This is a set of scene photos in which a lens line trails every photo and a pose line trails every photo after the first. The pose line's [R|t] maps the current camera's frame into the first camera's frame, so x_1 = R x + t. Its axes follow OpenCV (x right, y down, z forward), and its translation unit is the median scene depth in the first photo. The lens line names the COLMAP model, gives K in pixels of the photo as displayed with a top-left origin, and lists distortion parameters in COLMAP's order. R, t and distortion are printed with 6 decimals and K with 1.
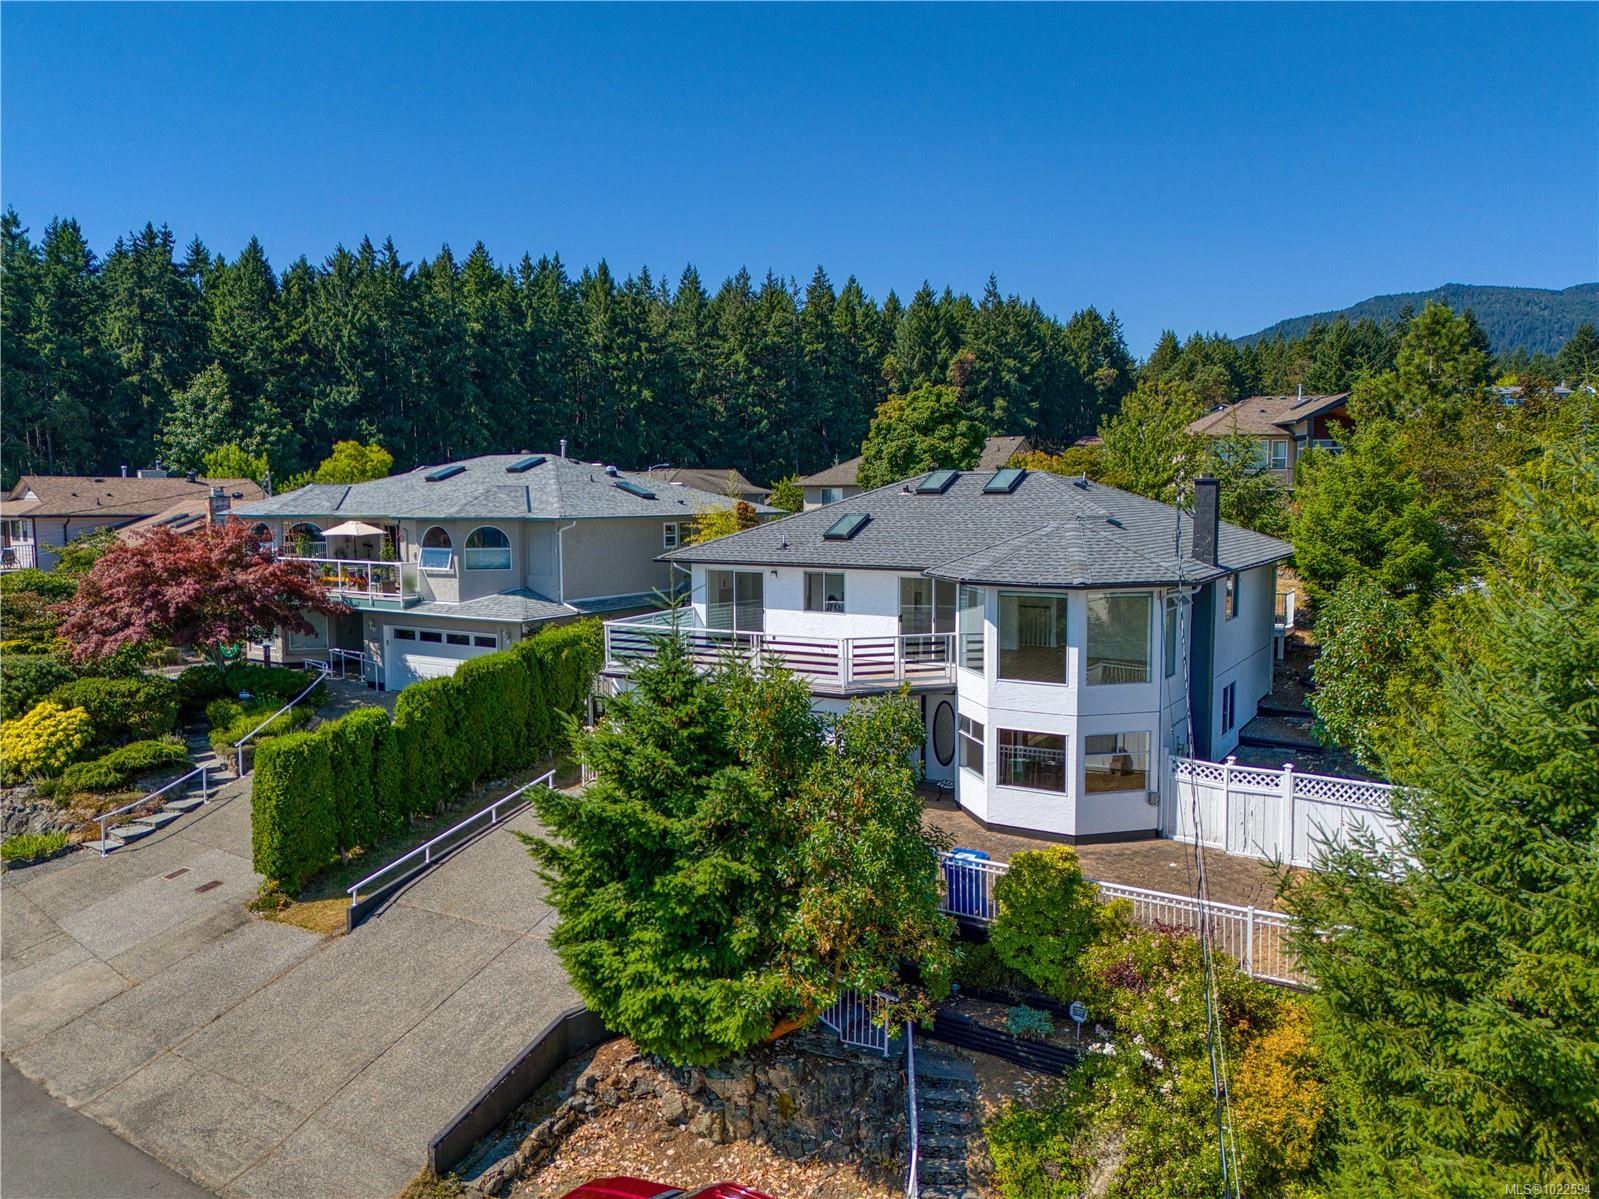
lens RADIAL K [[1166.7, 0, 803.0], [0, 1166.7, 602.2], [0, 0, 1]] dist [0.097546, -0.091359]
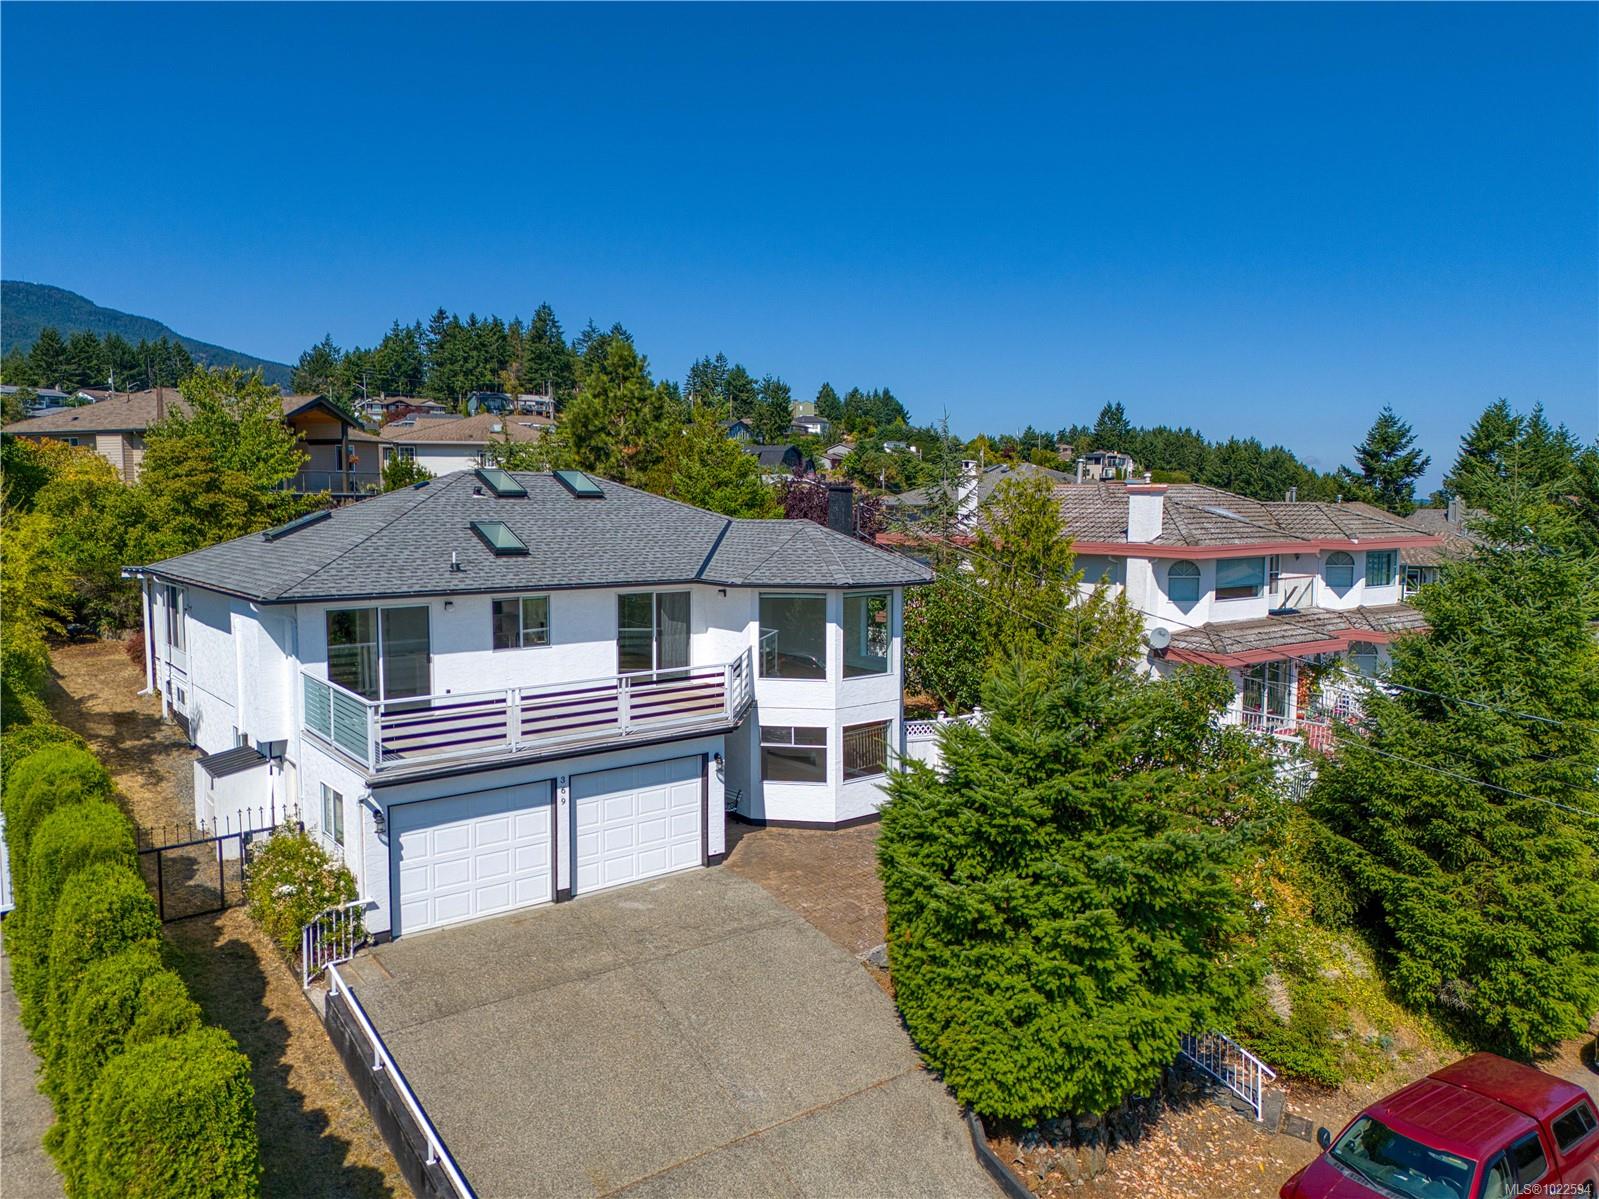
lens RADIAL K [[1166.7, 0, 803.0], [0, 1166.7, 602.2], [0, 0, 1]] dist [0.097546, -0.091359]
pose [[0.364547, -0.081325, 0.927627, -0.359877], [0.084263, 0.994973, 0.054115, -0.027406], [-0.927365, 0.058437, 0.369567, 0.296960]]
